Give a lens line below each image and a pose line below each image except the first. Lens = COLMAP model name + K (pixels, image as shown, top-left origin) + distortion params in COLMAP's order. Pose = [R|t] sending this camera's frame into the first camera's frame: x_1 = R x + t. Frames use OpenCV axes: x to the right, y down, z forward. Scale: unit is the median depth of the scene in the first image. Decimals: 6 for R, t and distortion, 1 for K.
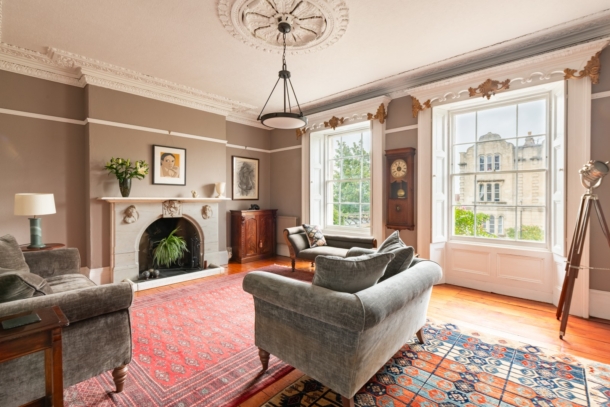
lens RADIAL K [[300.7, 0, 304.6], [0, 300.7, 201.6], [0, 0, 1]] dist [-0.000180, 0.000195]
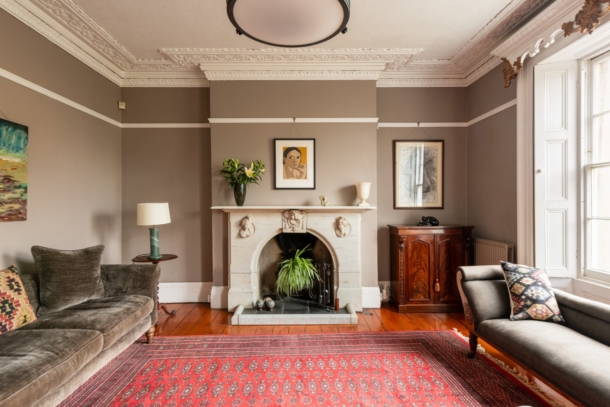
lens RADIAL K [[329.7, 0, 303.9], [0, 329.7, 206.3], [0, 0, 1]] dist [0.023000, 0.000266]
pose [[0.694595, -0.001652, -0.719399, 0.159297], [-0.002172, 0.999988, -0.004394, -0.009188], [0.719397, 0.004614, 0.694583, 0.432982]]
